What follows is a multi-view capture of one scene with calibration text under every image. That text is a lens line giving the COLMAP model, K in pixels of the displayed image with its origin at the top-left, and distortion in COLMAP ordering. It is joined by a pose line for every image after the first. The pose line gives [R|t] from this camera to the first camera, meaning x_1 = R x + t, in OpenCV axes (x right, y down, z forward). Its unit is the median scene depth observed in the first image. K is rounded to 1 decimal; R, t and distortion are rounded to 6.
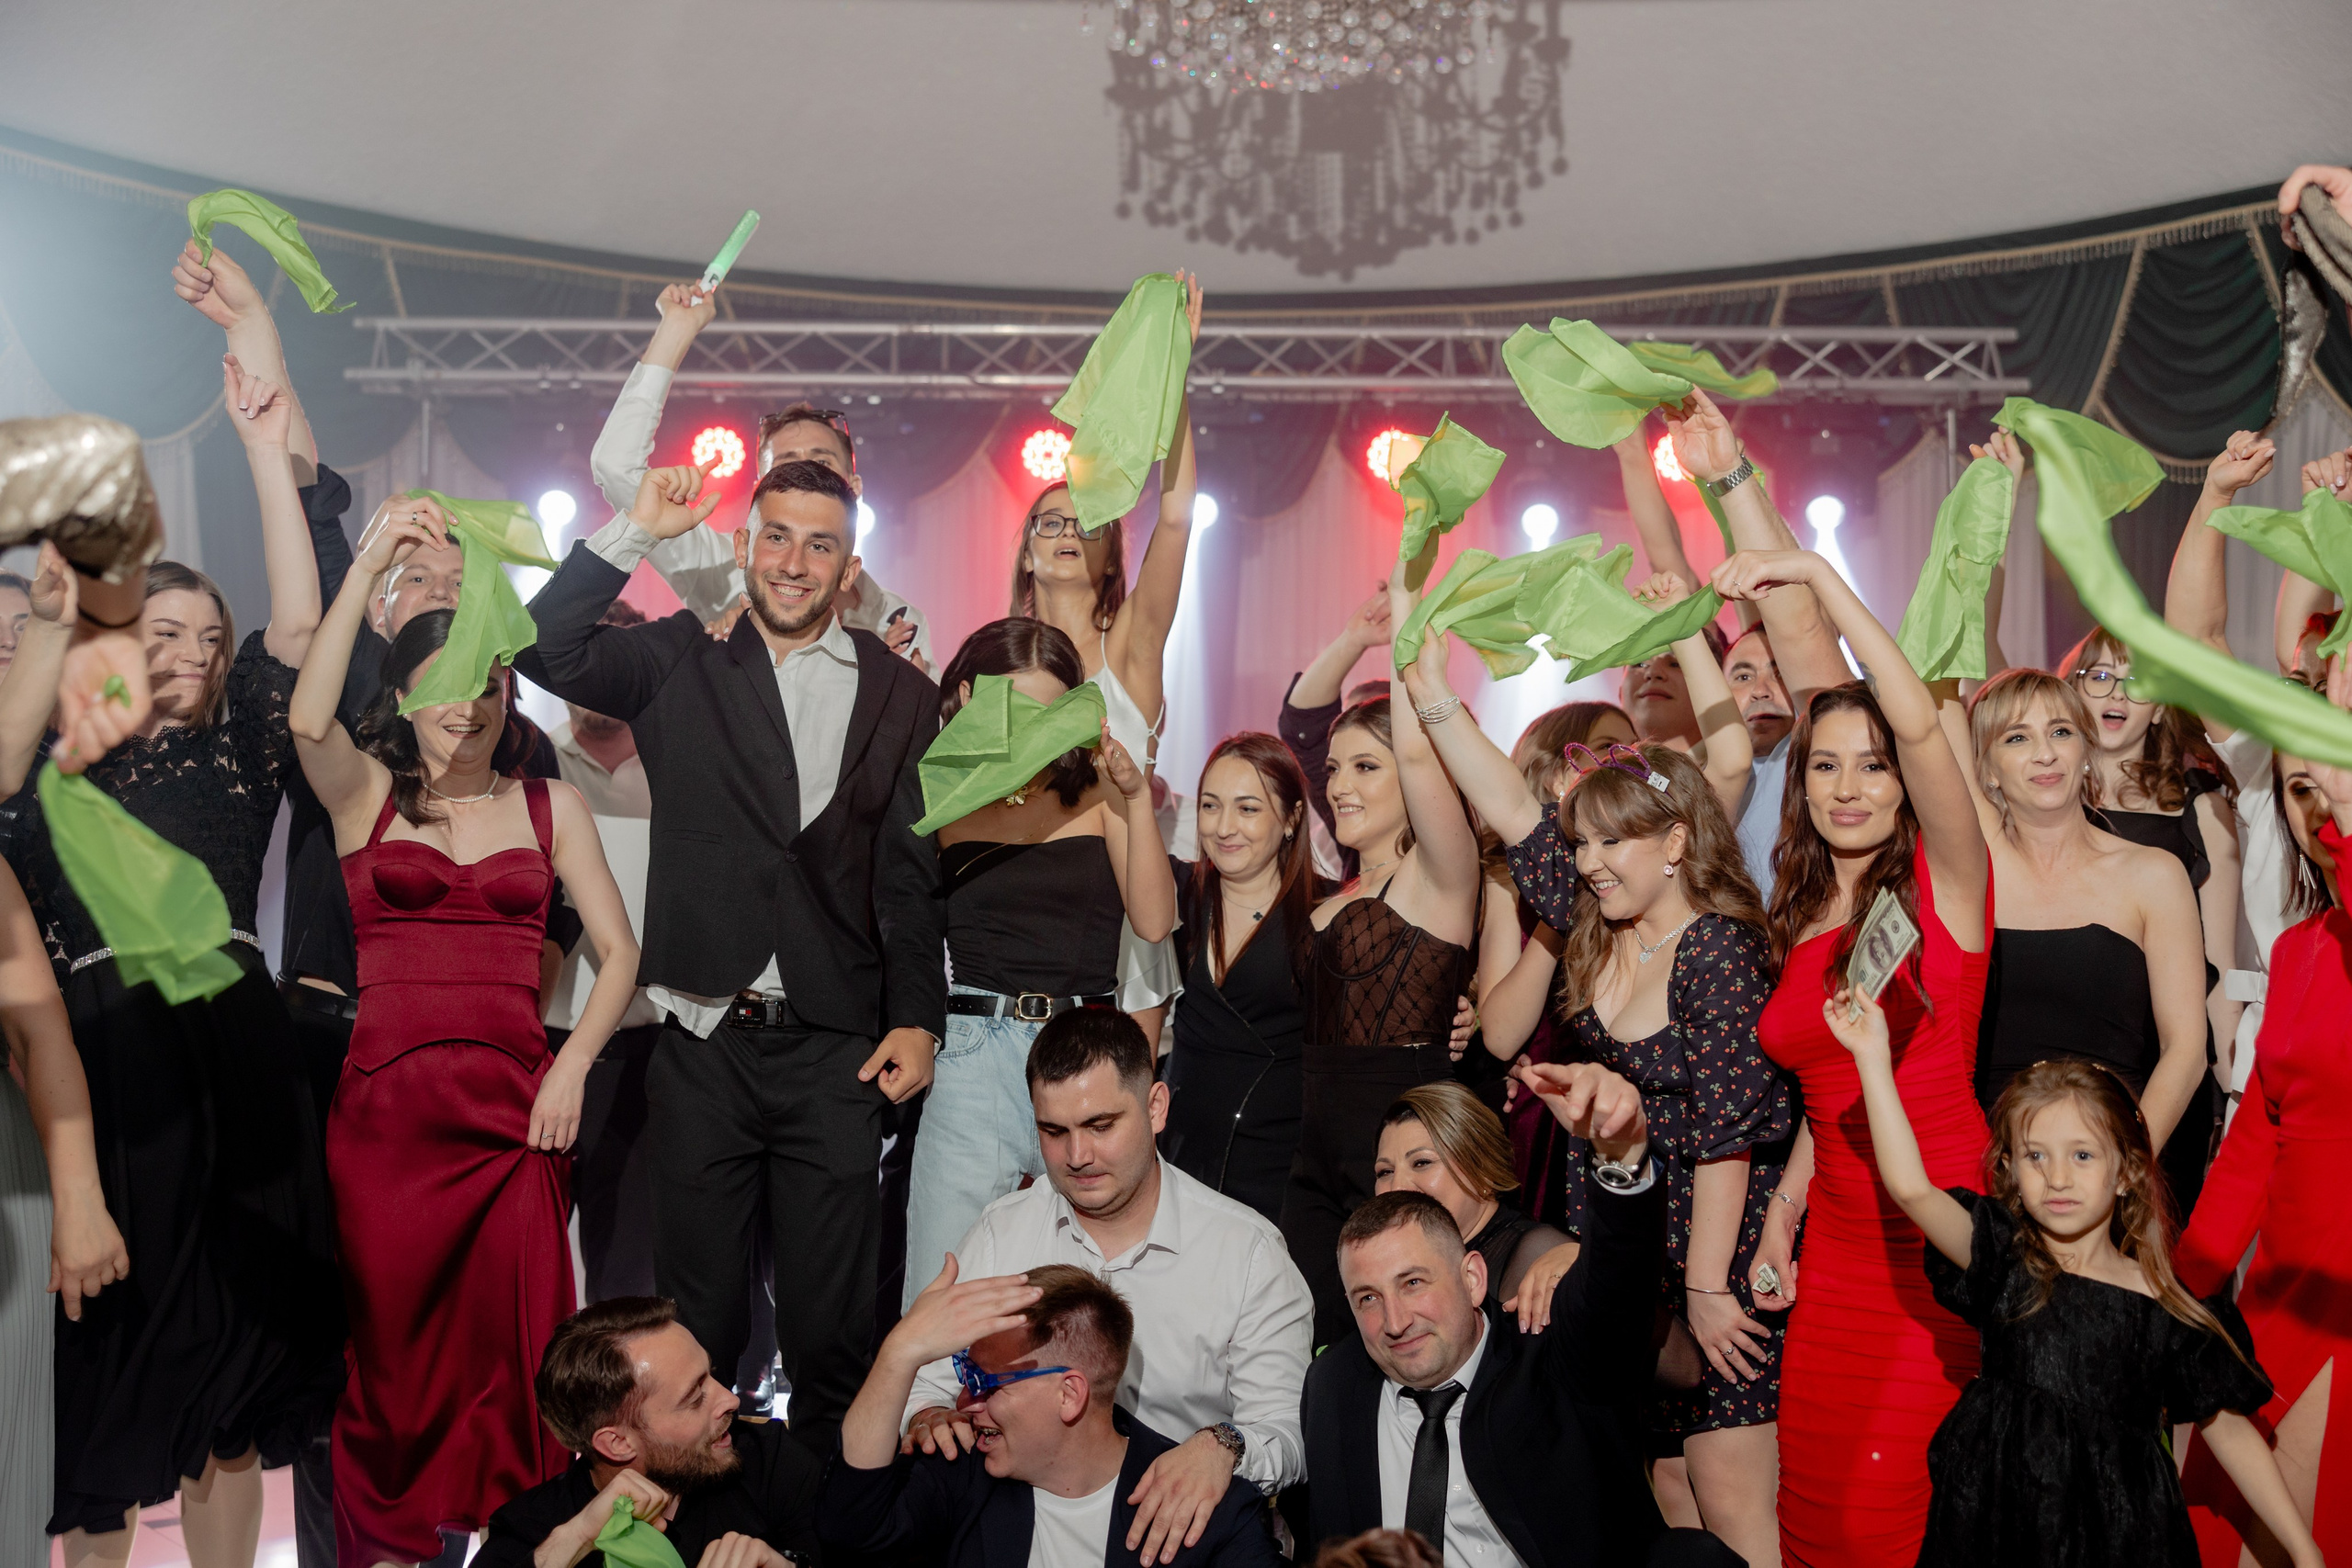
lens RADIAL K [[2741.0, 0, 1150.5], [0, 2741.0, 792.6], [0, 0, 1]] dist [-0.005385, 0.000000]
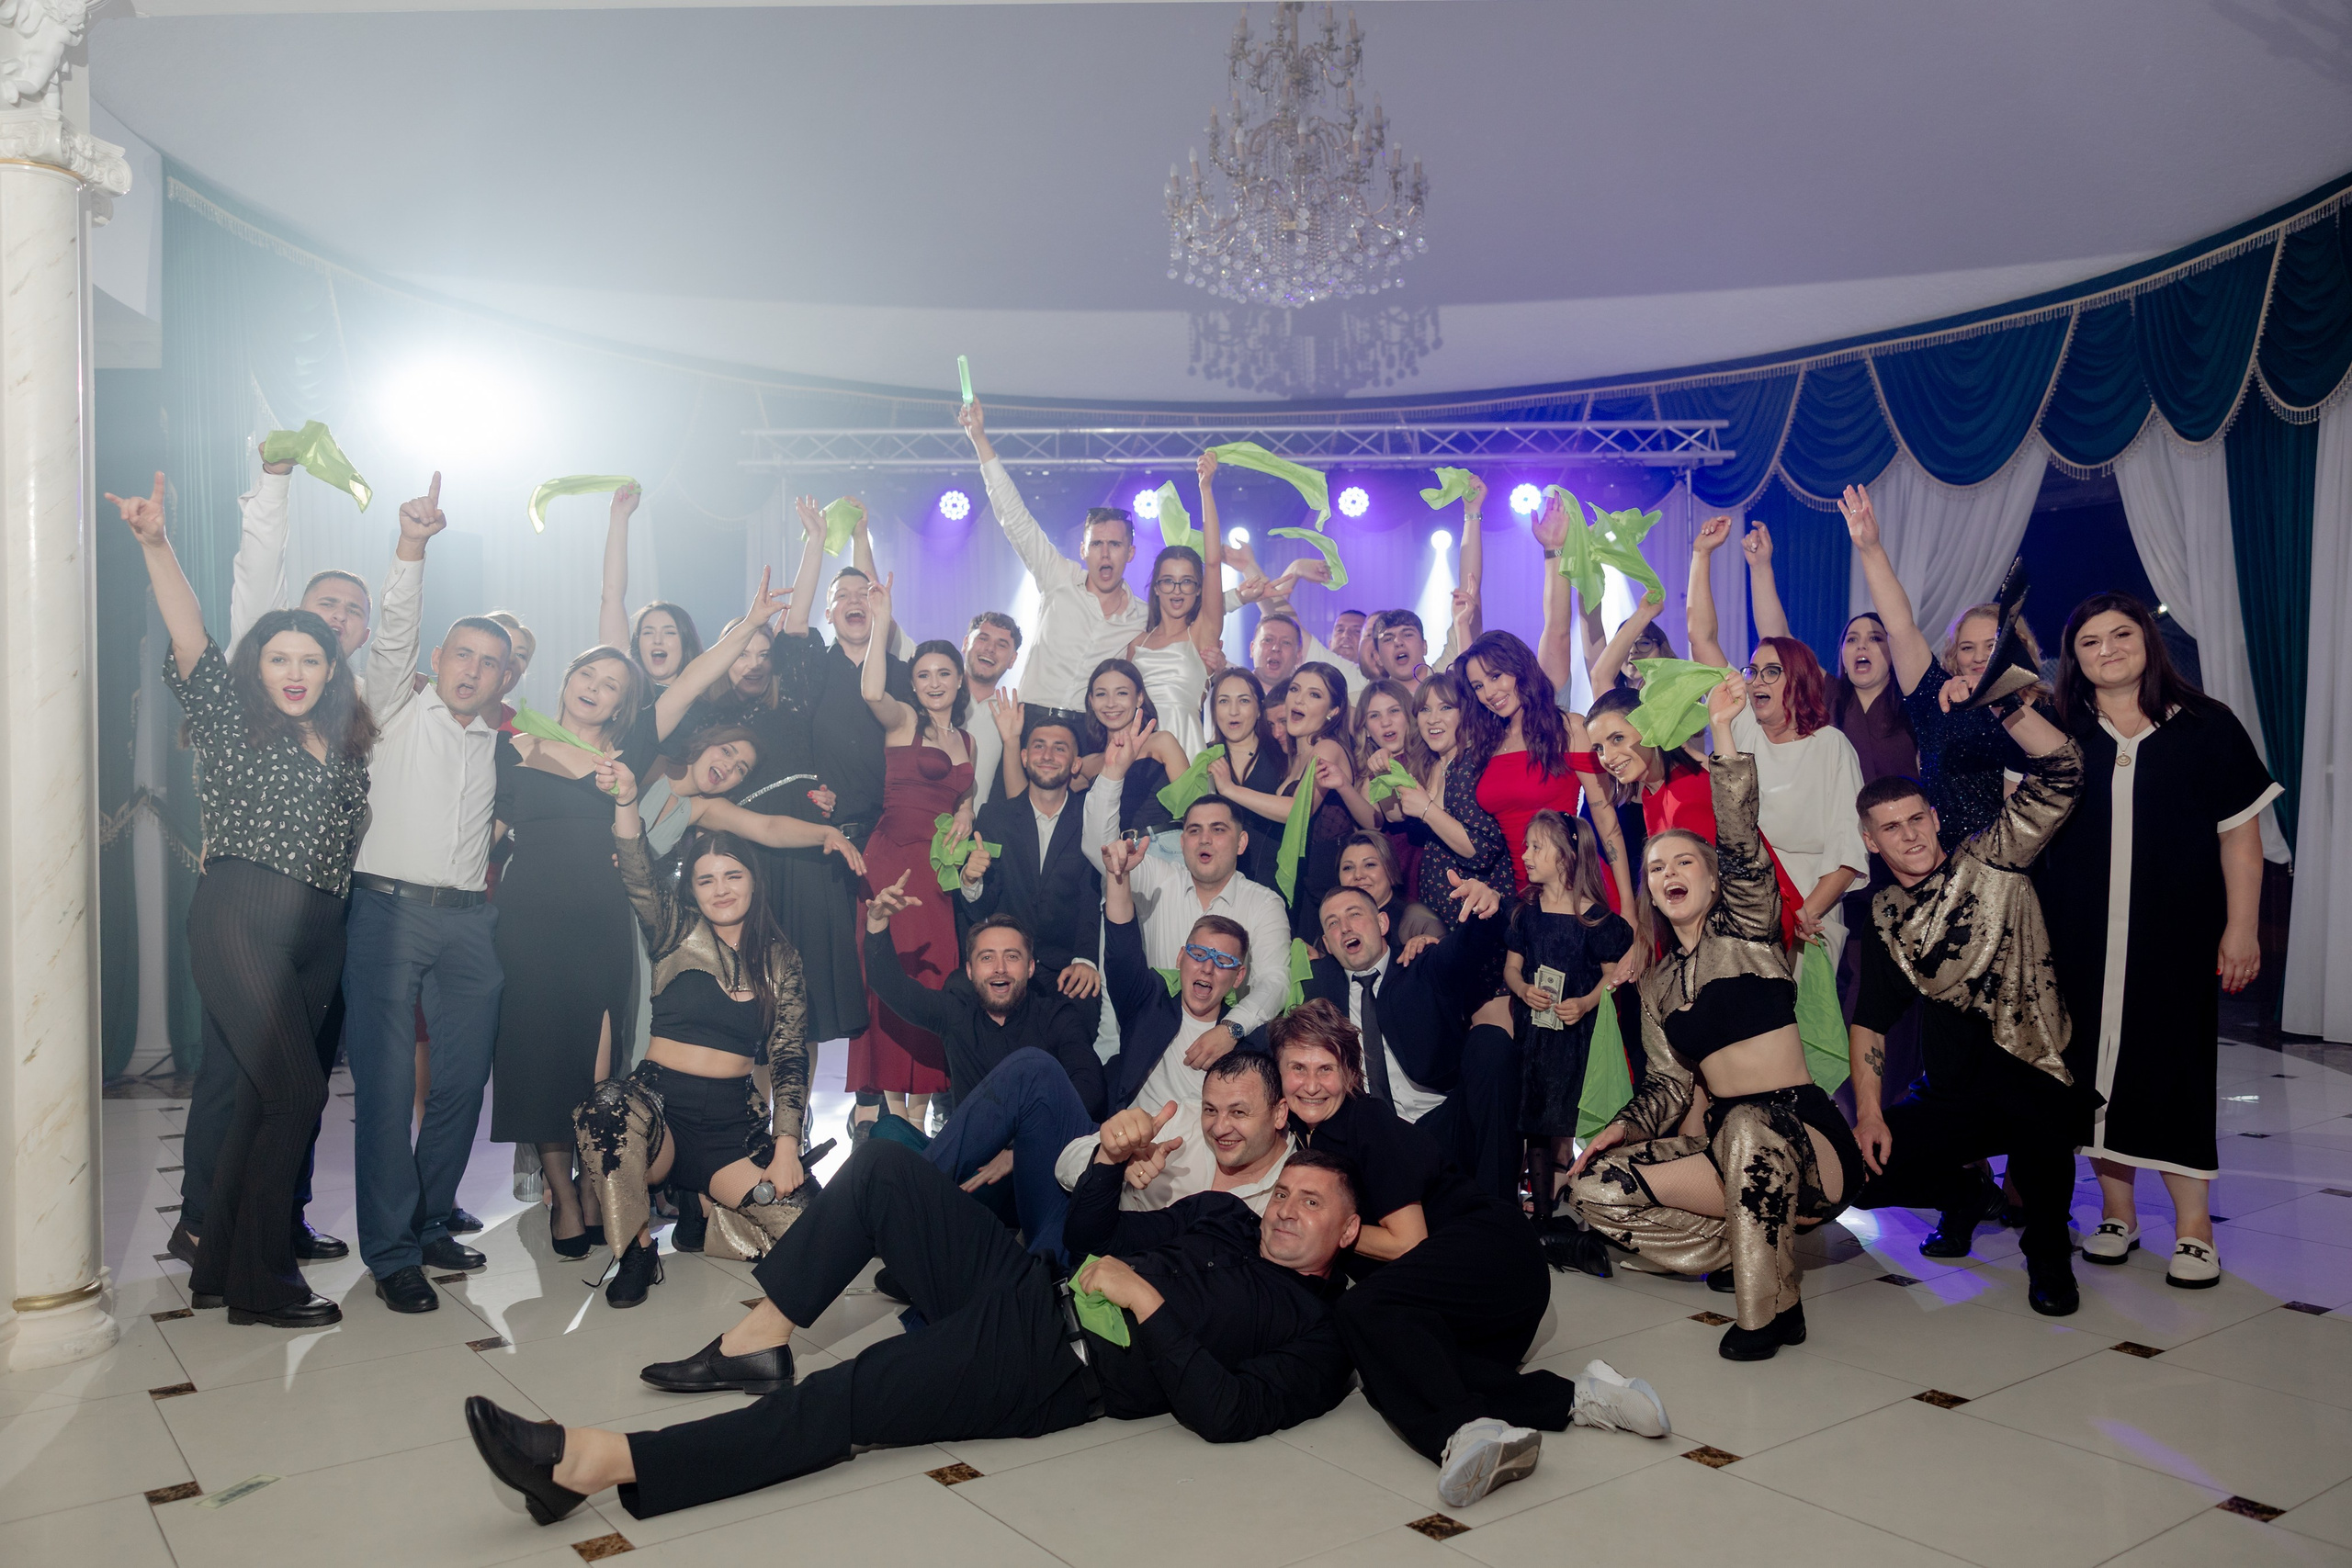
lens RADIAL K [[1870.0, 0, 1174.1], [0, 1870.0, 771.7], [0, 0, 1]] dist [0.004252, -0.009221]
pose [[0.999700, -0.010087, -0.022334, 0.002303], [0.010752, 0.999497, 0.029852, 0.007000], [0.022021, -0.030083, 0.999305, -0.155061]]
